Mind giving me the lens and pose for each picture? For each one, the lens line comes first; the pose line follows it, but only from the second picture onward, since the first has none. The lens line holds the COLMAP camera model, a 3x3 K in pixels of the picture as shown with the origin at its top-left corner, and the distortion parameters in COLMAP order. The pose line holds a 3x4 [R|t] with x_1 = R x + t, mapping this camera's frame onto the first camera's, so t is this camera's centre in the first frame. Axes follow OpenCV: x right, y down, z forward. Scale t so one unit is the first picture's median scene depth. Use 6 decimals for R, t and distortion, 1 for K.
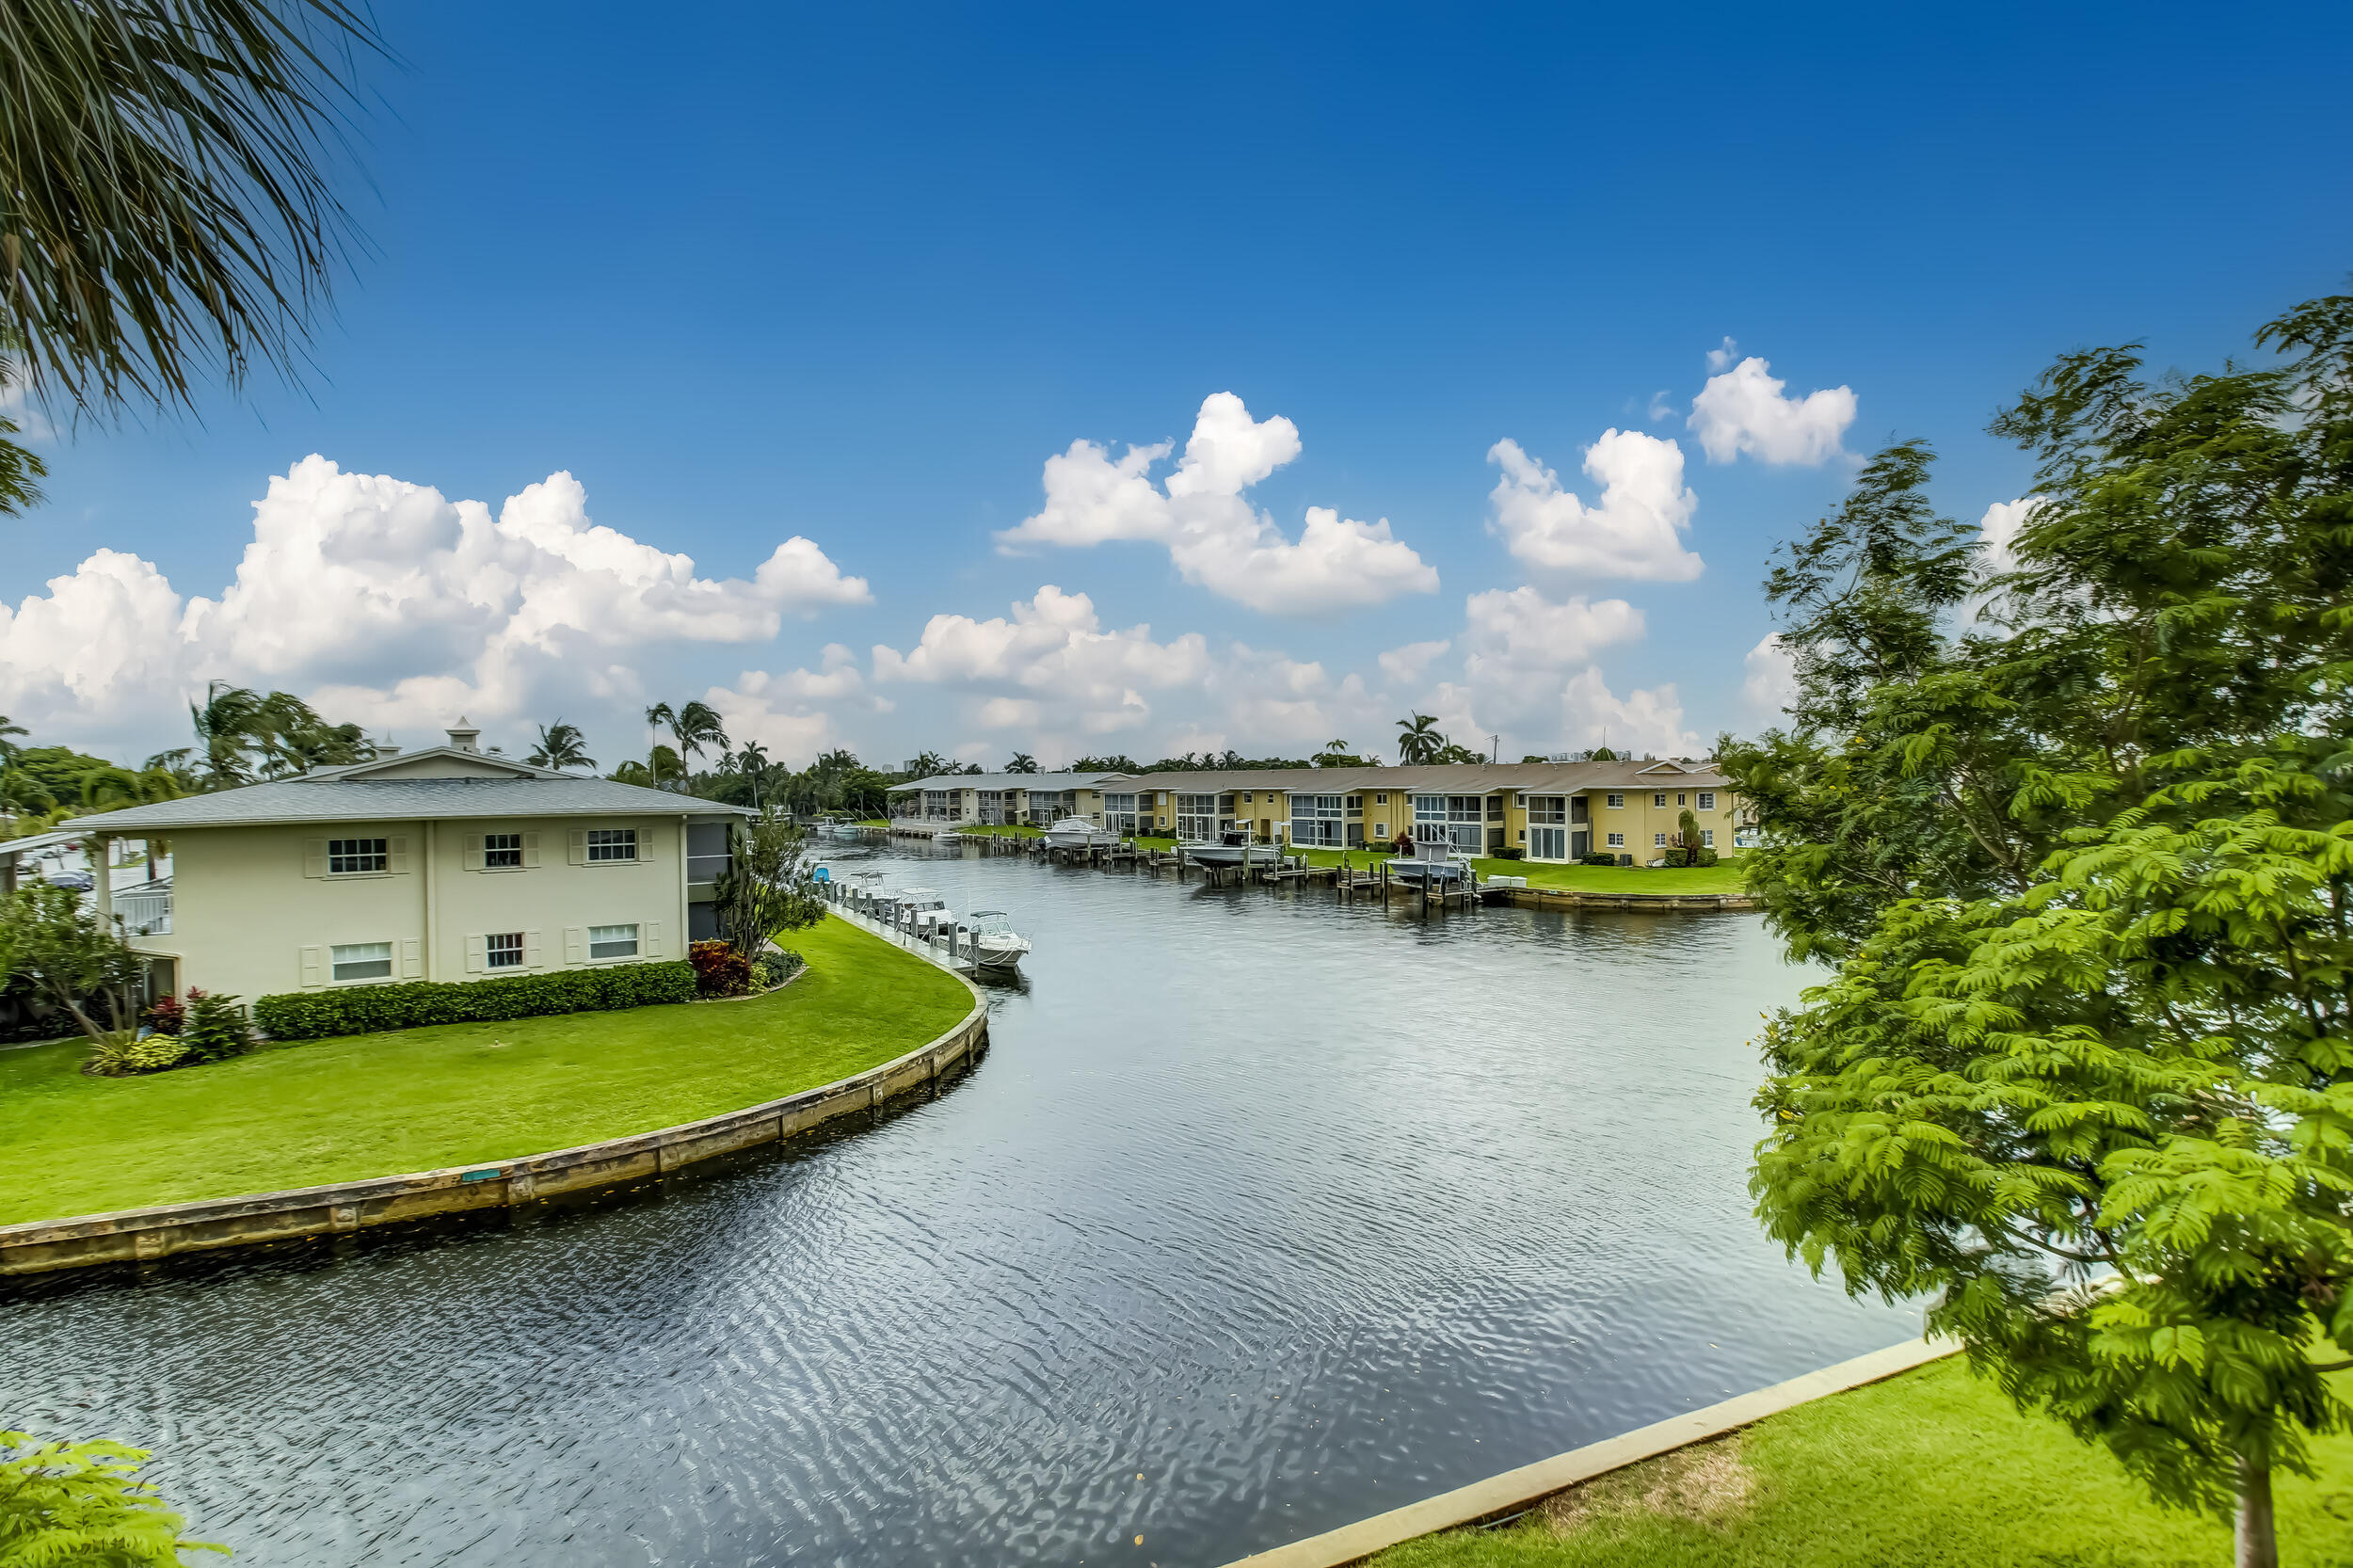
lens RADIAL K [[1107.8, 0, 1218.7], [0, 1107.8, 775.2], [0, 0, 1]] dist [-0.052153, 0.020881]
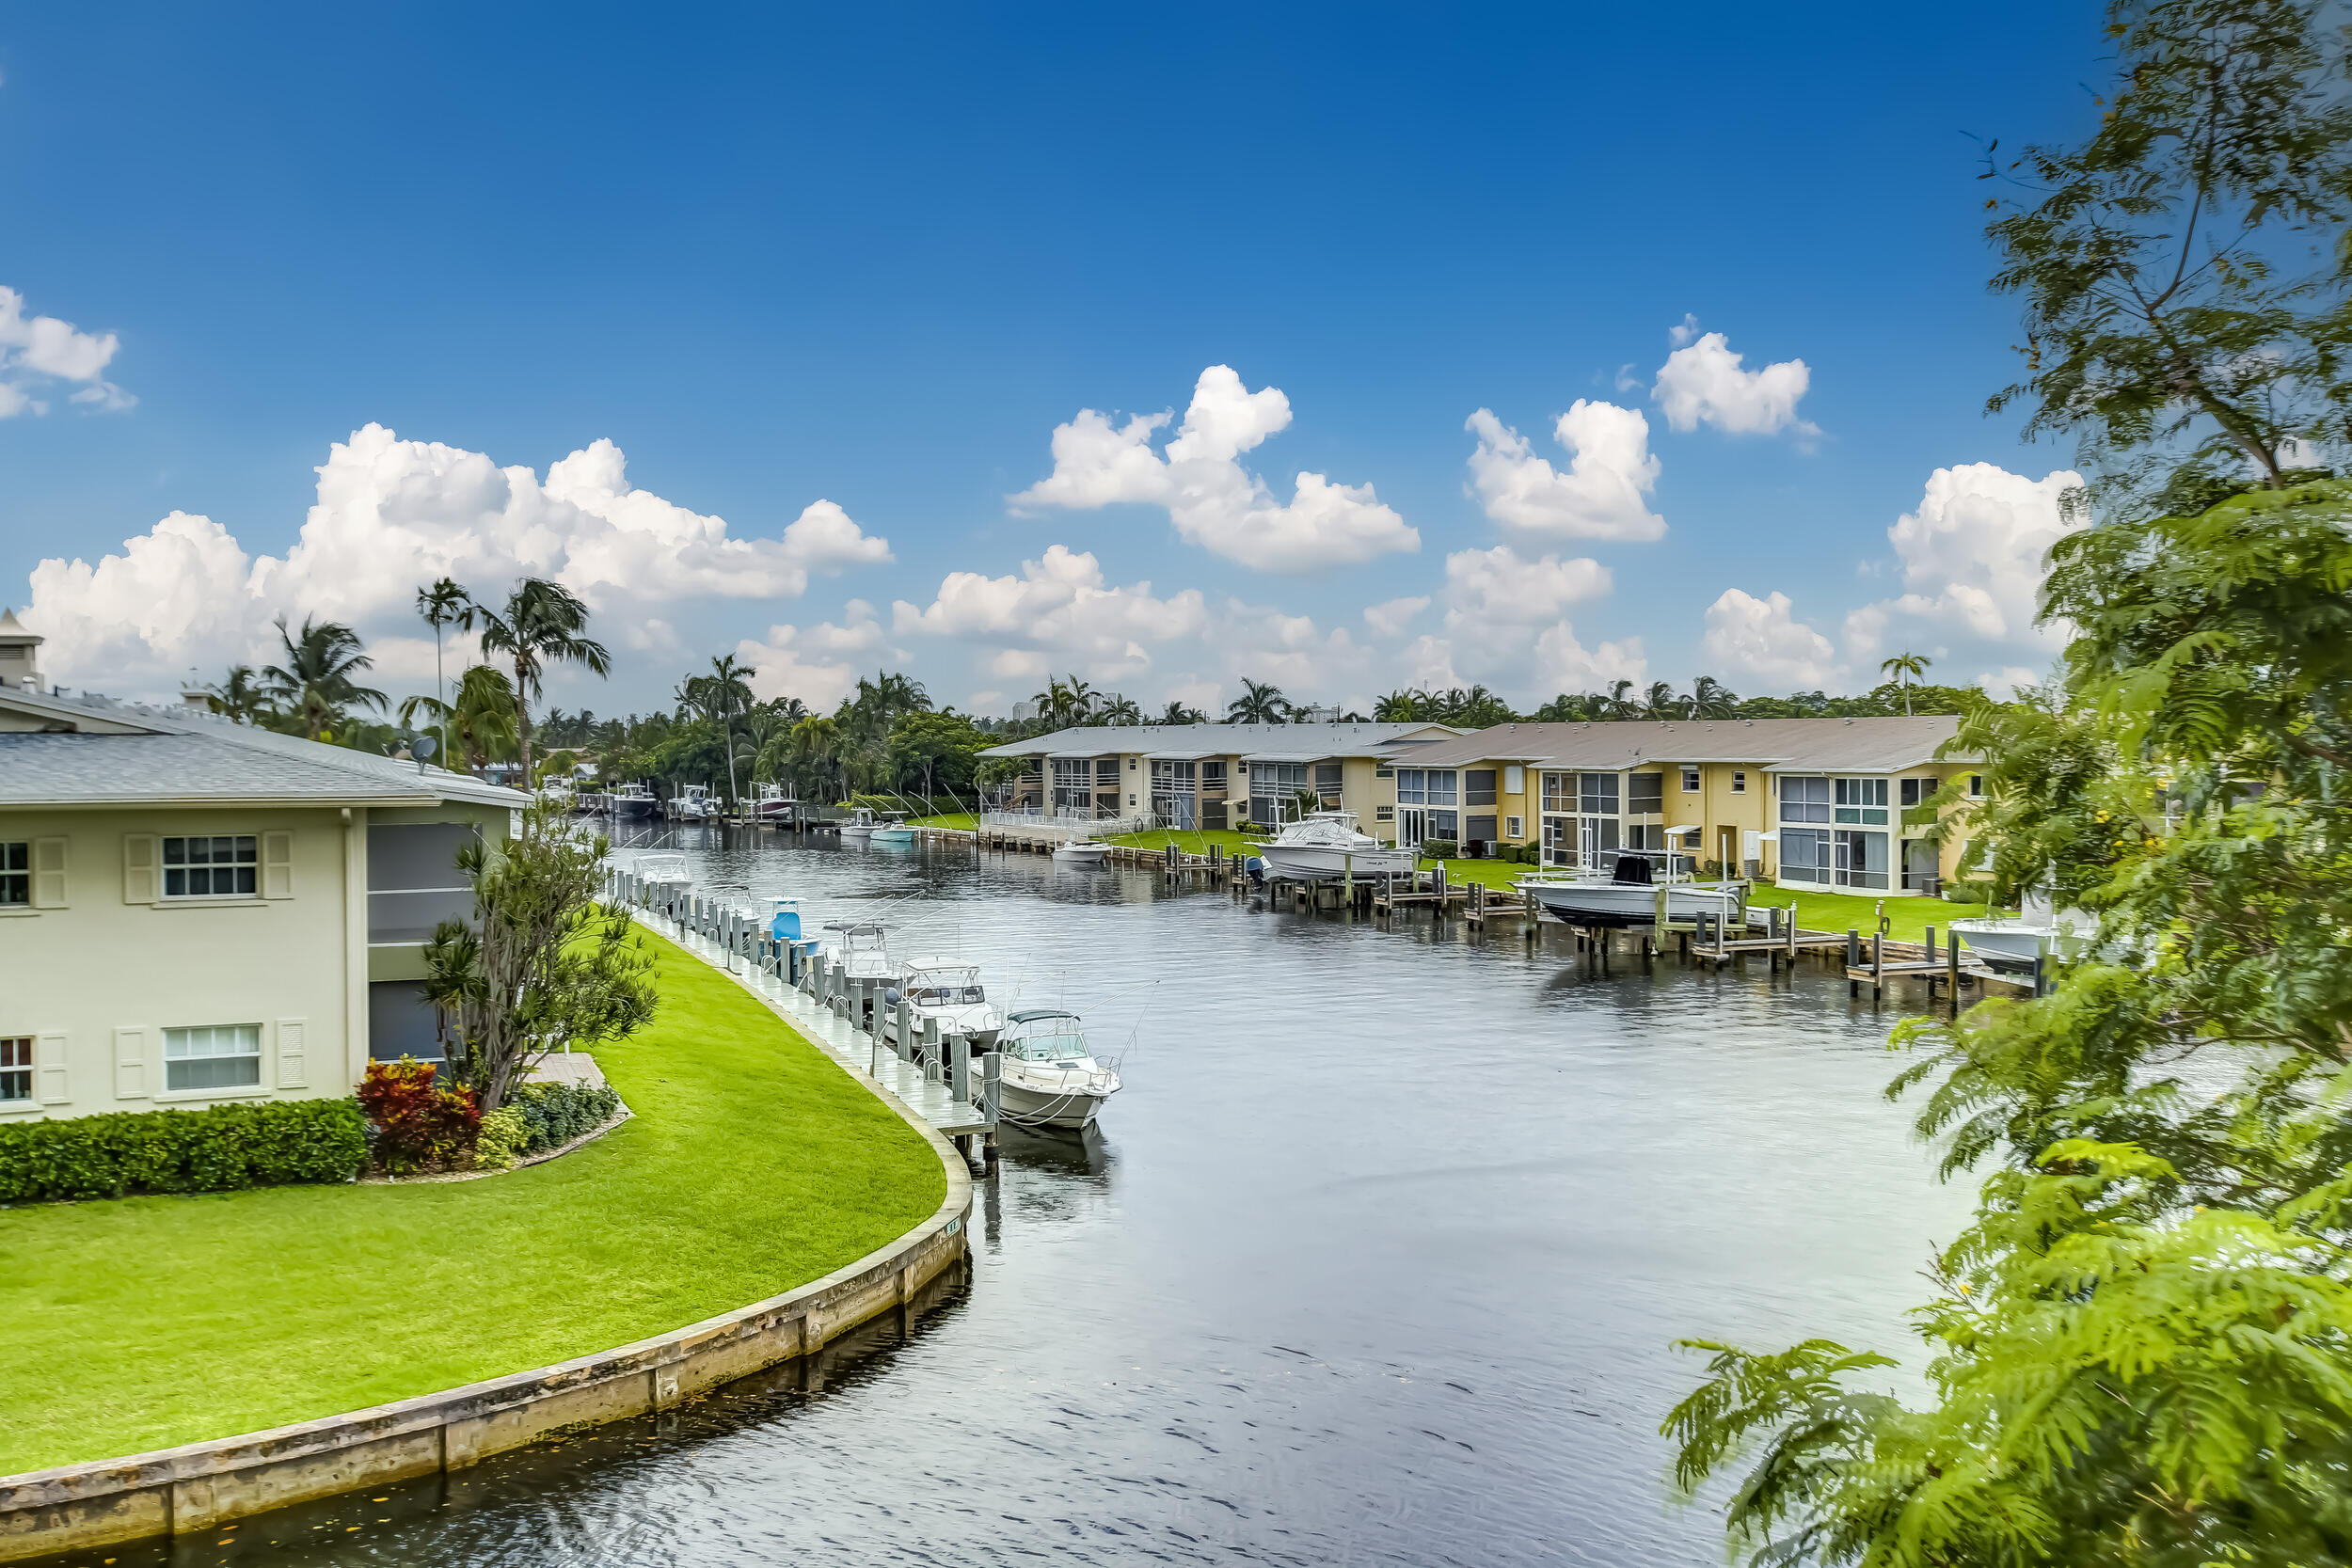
lens RADIAL K [[2304.2, 0, 1250.2], [0, 2304.2, 781.7], [0, 0, 1]] dist [-0.015558, 0.142015]
pose [[0.980770, 0.011352, -0.194837, 0.100040], [-0.006716, 0.999679, 0.024436, -0.003548], [0.195051, -0.022657, 0.980531, 0.039171]]
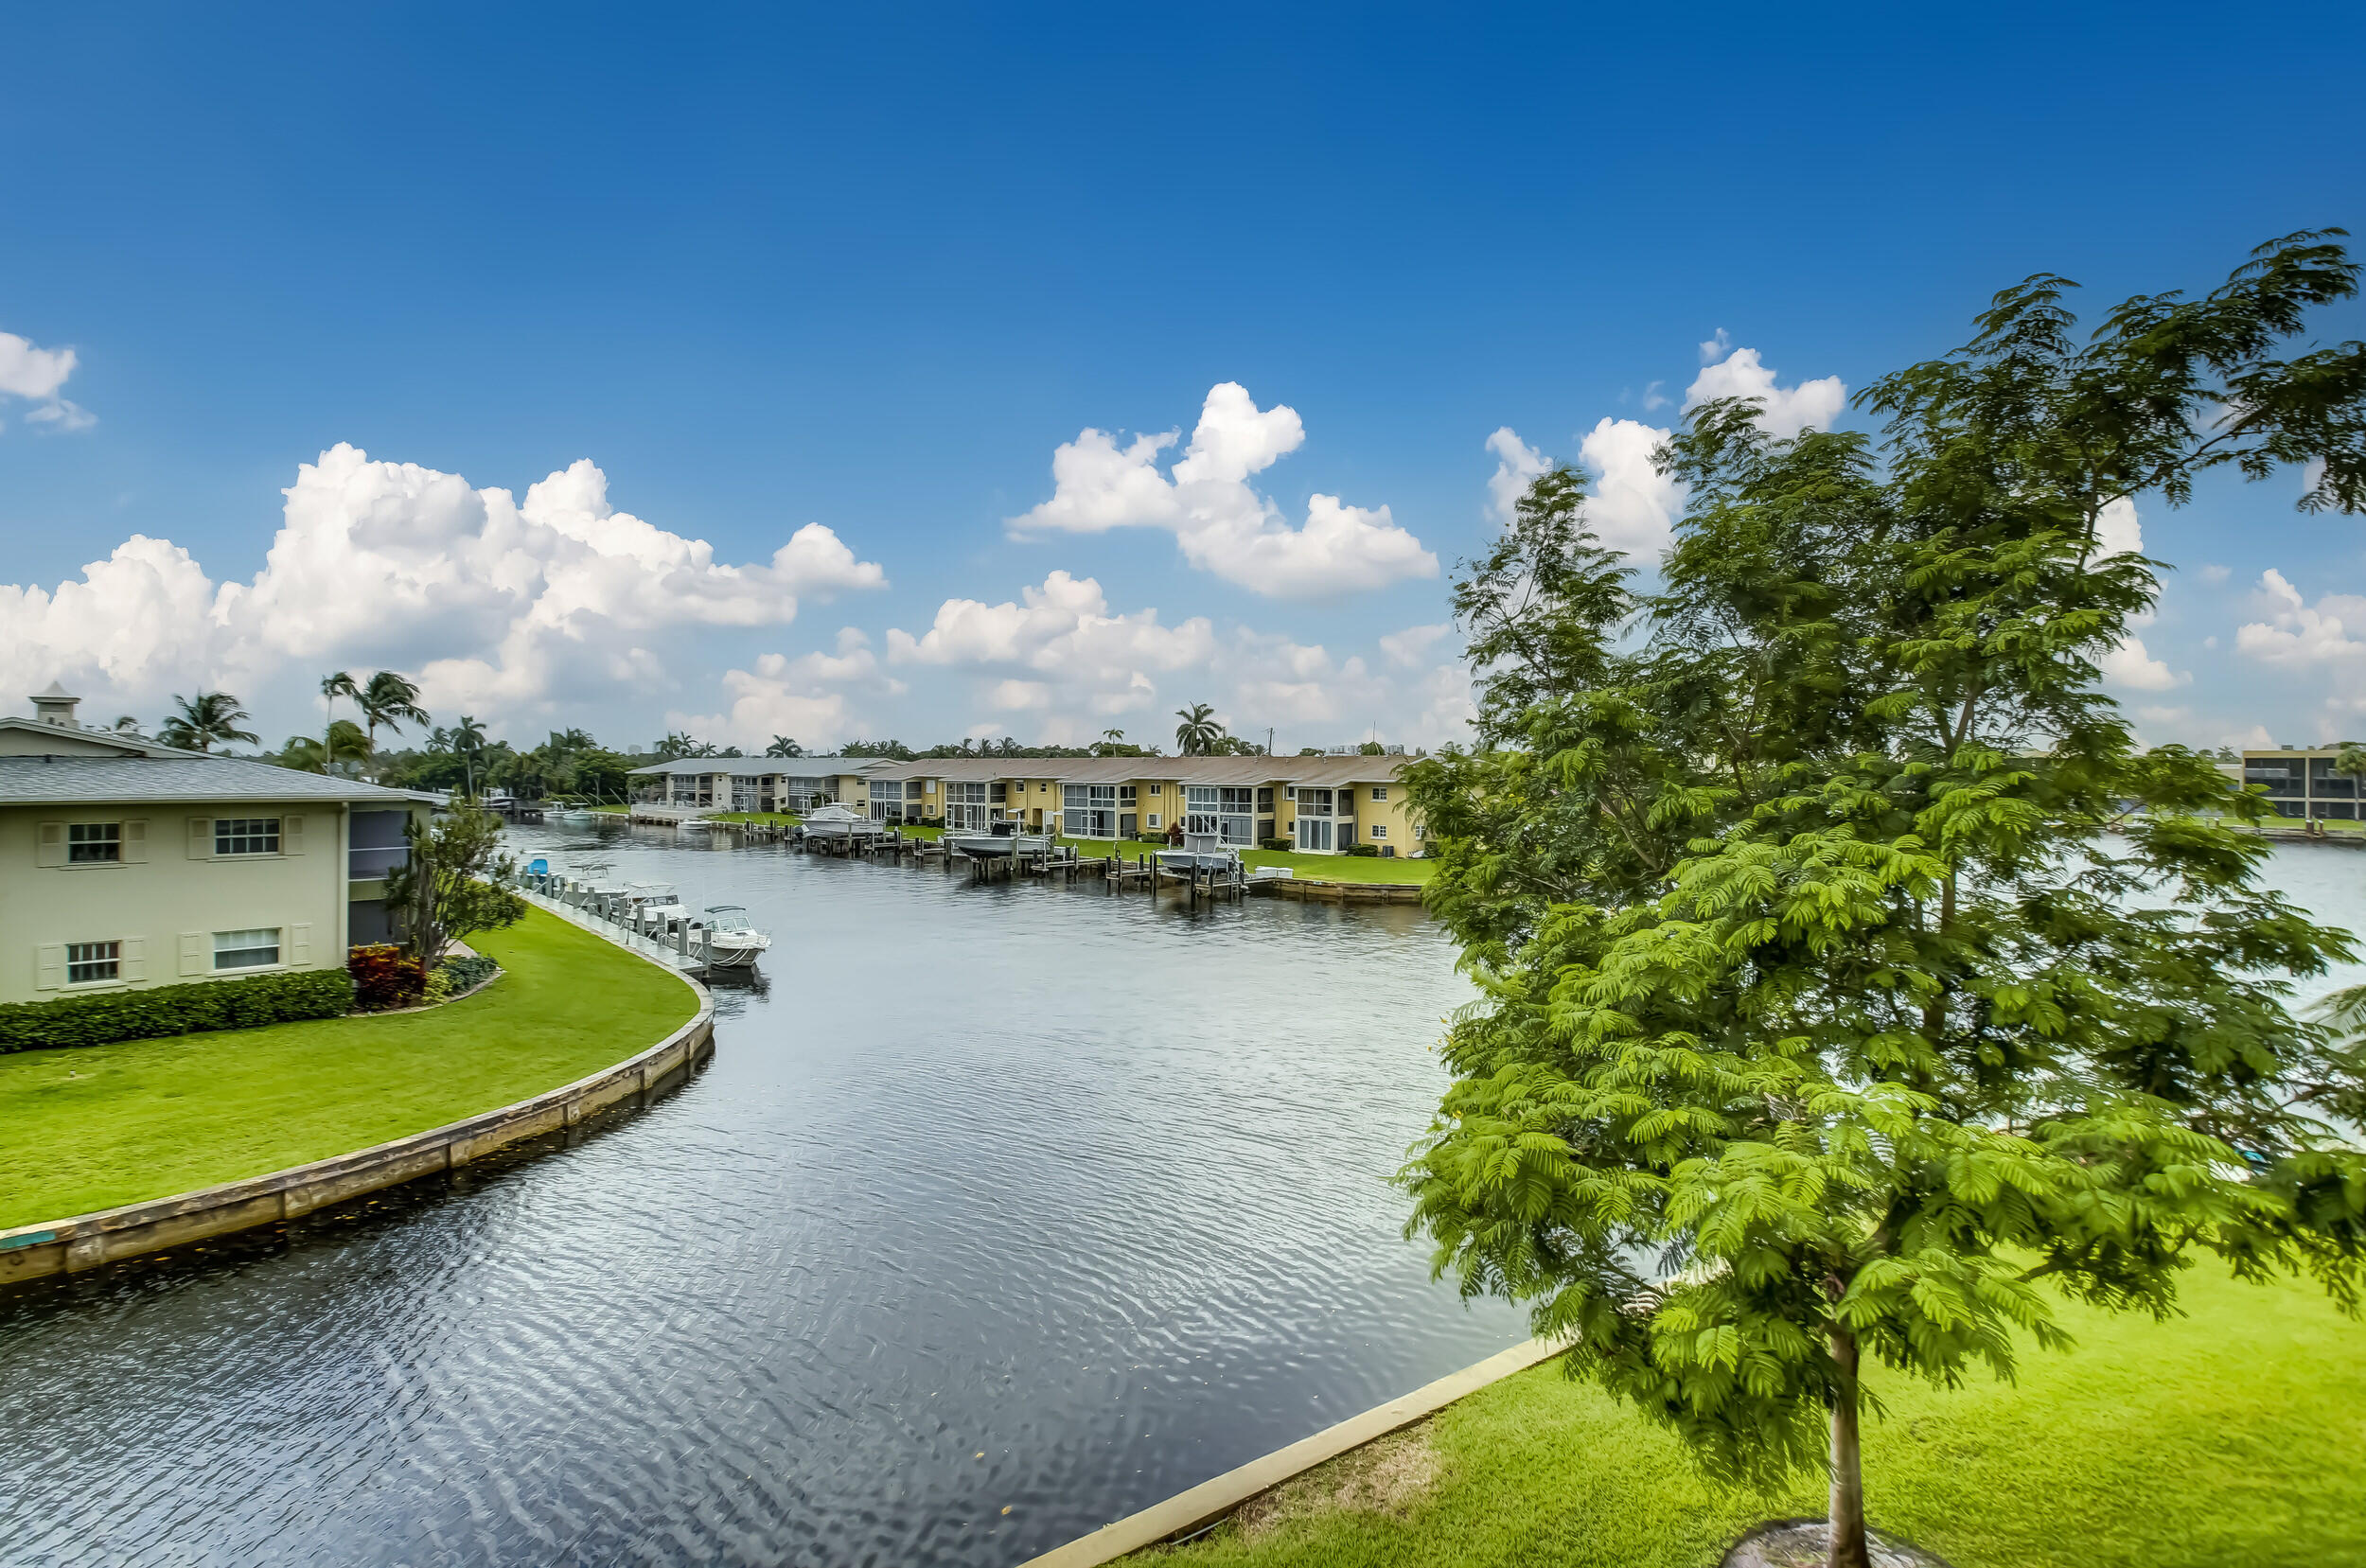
lens RADIAL K [[1108.4, 0, 1234.4], [0, 1108.4, 756.3], [0, 0, 1]] dist [-0.049929, 0.017397]
pose [[0.978007, 0.017292, 0.207853, 0.022943], [-0.015838, 0.999837, -0.008656, -0.003348], [-0.207968, 0.005174, 0.978122, 0.006712]]
